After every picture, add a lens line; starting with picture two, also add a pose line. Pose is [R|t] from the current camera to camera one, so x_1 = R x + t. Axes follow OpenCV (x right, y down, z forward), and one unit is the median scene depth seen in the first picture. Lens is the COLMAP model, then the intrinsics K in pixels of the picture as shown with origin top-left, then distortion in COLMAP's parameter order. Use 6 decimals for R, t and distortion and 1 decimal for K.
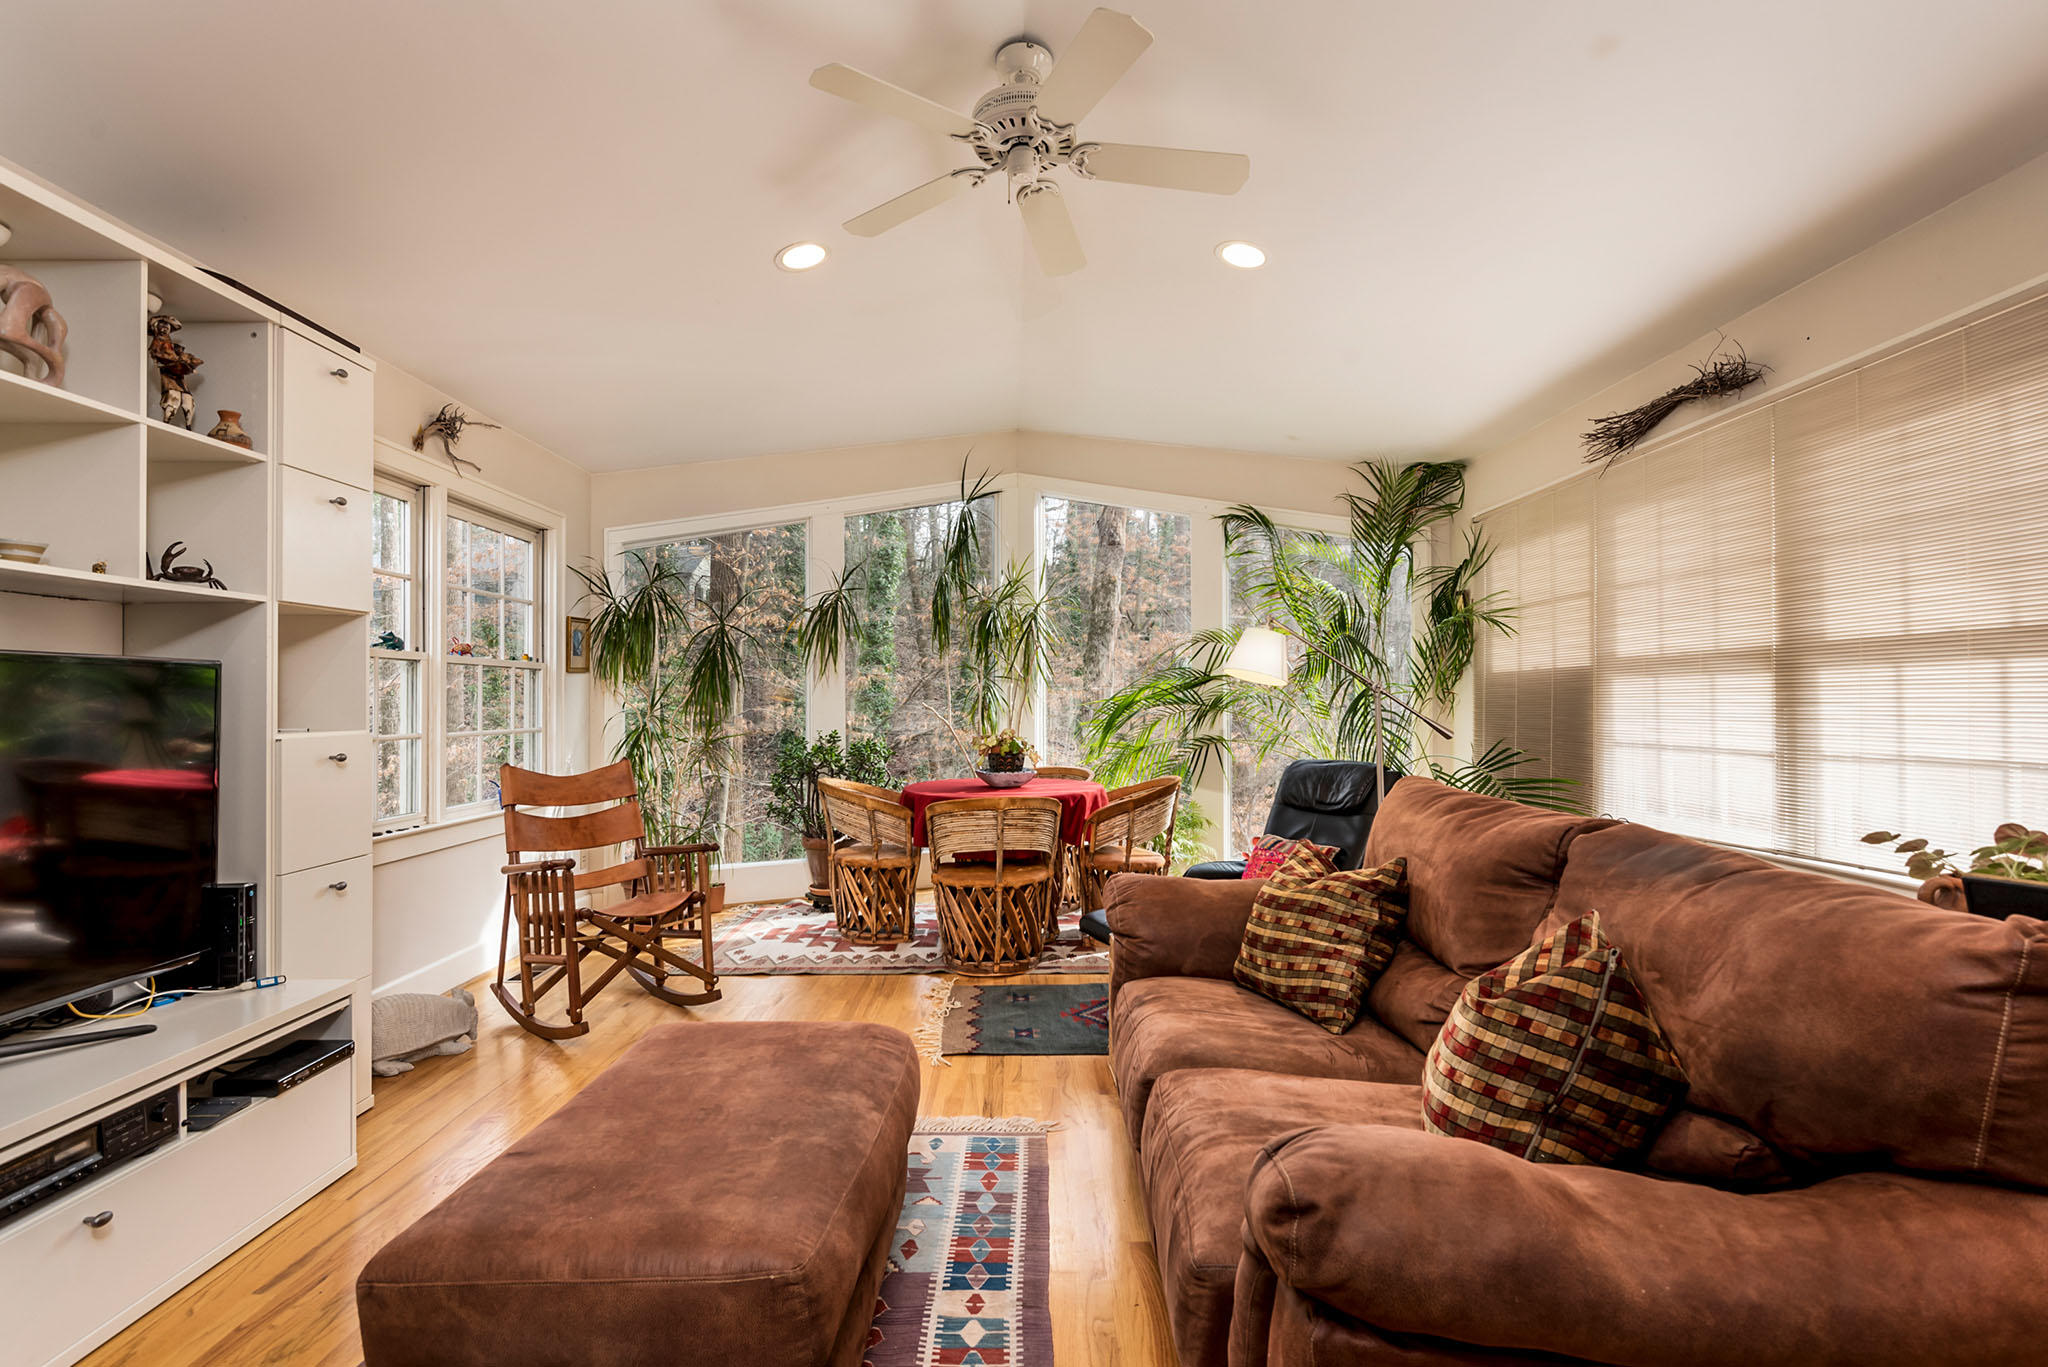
lens RADIAL K [[954.7, 0, 1011.8], [0, 954.7, 683.5], [0, 0, 1]] dist [0.035379, -0.025509]
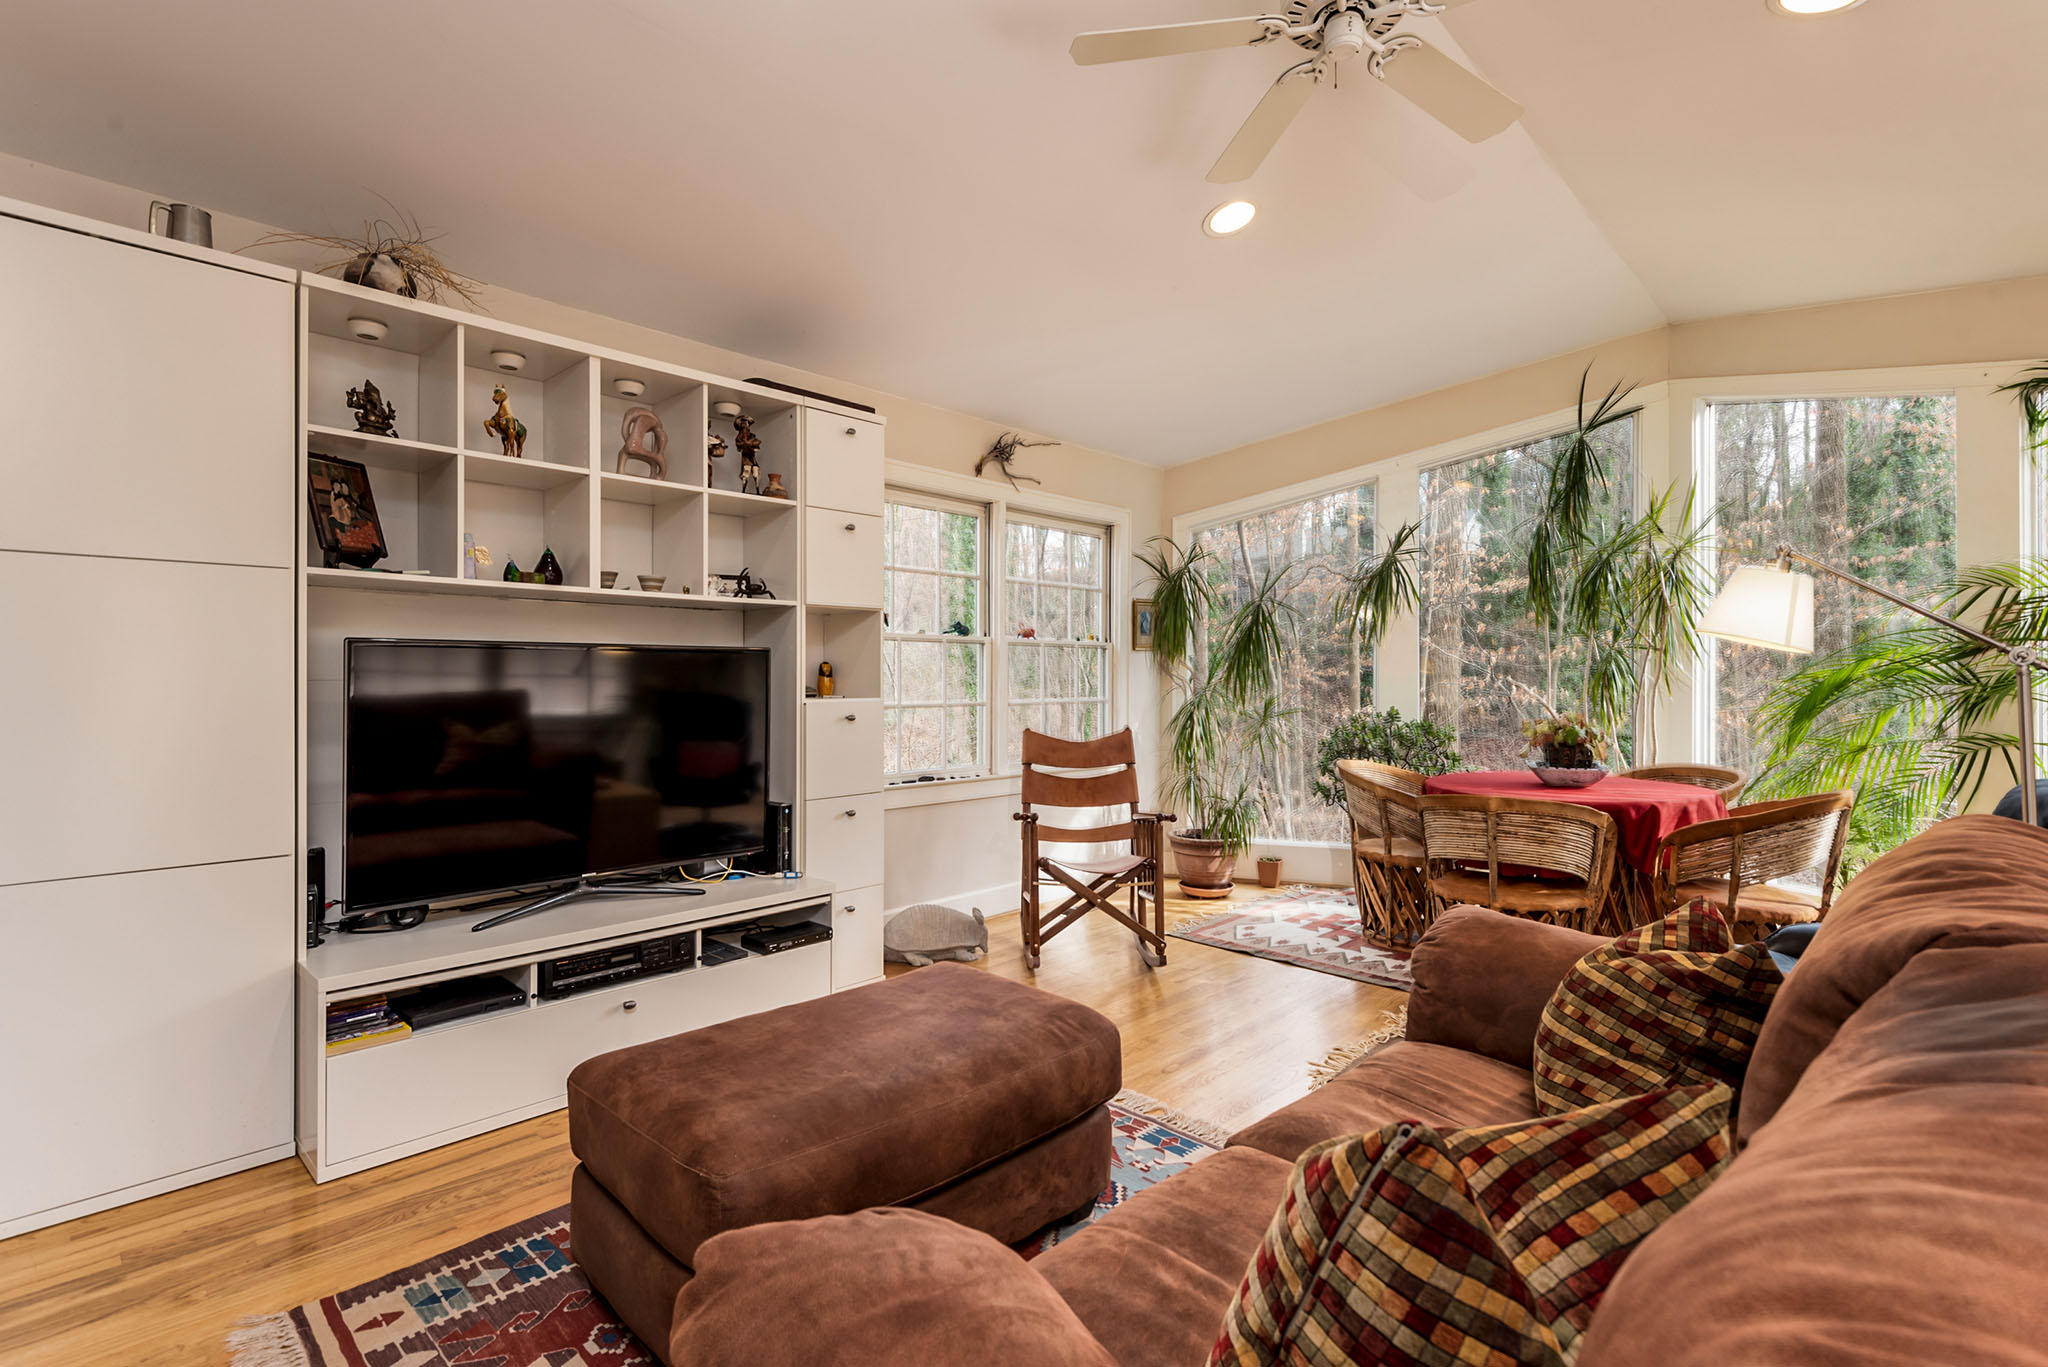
lens RADIAL K [[950.5, 0, 1021.5], [0, 950.5, 664.6], [0, 0, 1]] dist [0.034216, -0.025991]
pose [[0.722626, -0.004962, -0.691221, 0.293878], [0.009822, 0.999947, 0.003090, 0.000561], [0.691169, -0.009022, 0.722637, 0.152823]]
